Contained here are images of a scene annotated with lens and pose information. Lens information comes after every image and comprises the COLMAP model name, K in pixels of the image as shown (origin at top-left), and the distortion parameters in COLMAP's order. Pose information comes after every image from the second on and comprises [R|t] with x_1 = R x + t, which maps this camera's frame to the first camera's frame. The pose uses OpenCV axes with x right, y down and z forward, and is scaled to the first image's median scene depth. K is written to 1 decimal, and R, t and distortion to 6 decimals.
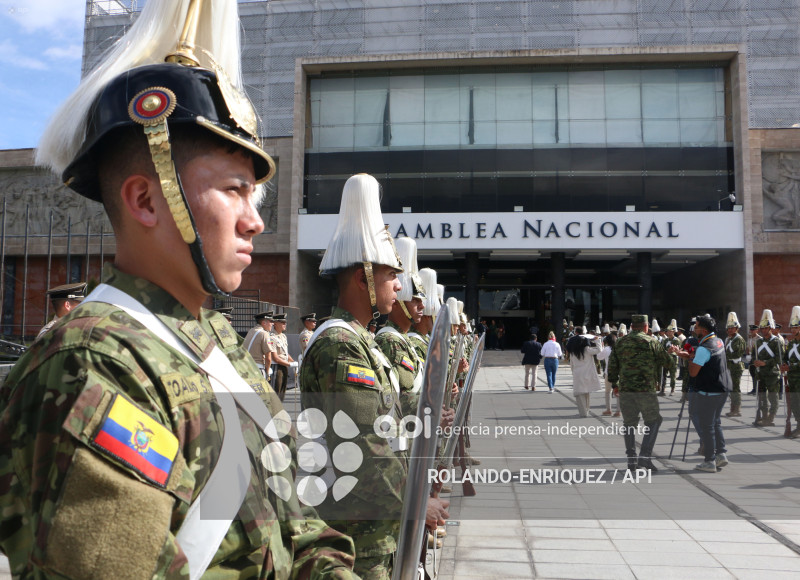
lens RADIAL K [[729.6, 0, 365.5], [0, 729.6, 289.9], [0, 0, 1]] dist [-0.180484, 0.152661]
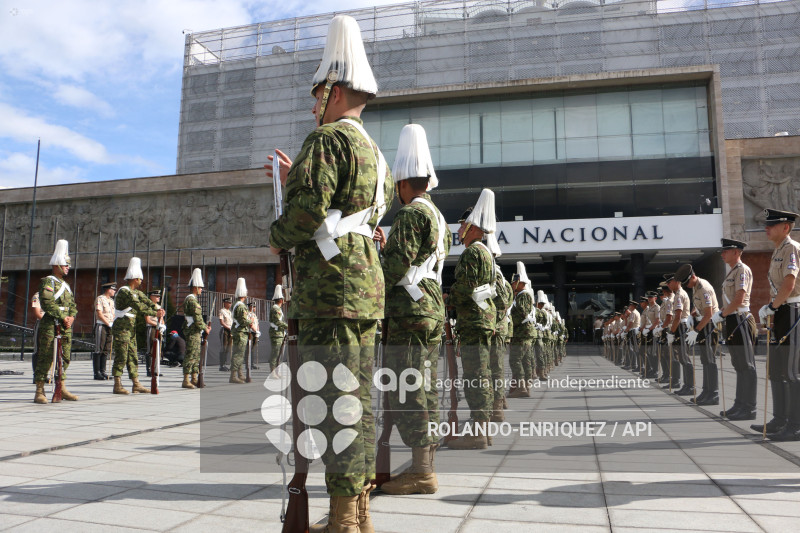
lens RADIAL K [[664.5, 0, 397.2], [0, 664.5, 266.8], [0, 0, 1]] dist [-0.186889, 0.161266]
pose [[0.993997, -0.020444, -0.107483, 0.129734], [0.014986, 0.998568, -0.051354, 0.014606], [0.108379, 0.049435, 0.992880, -0.048560]]
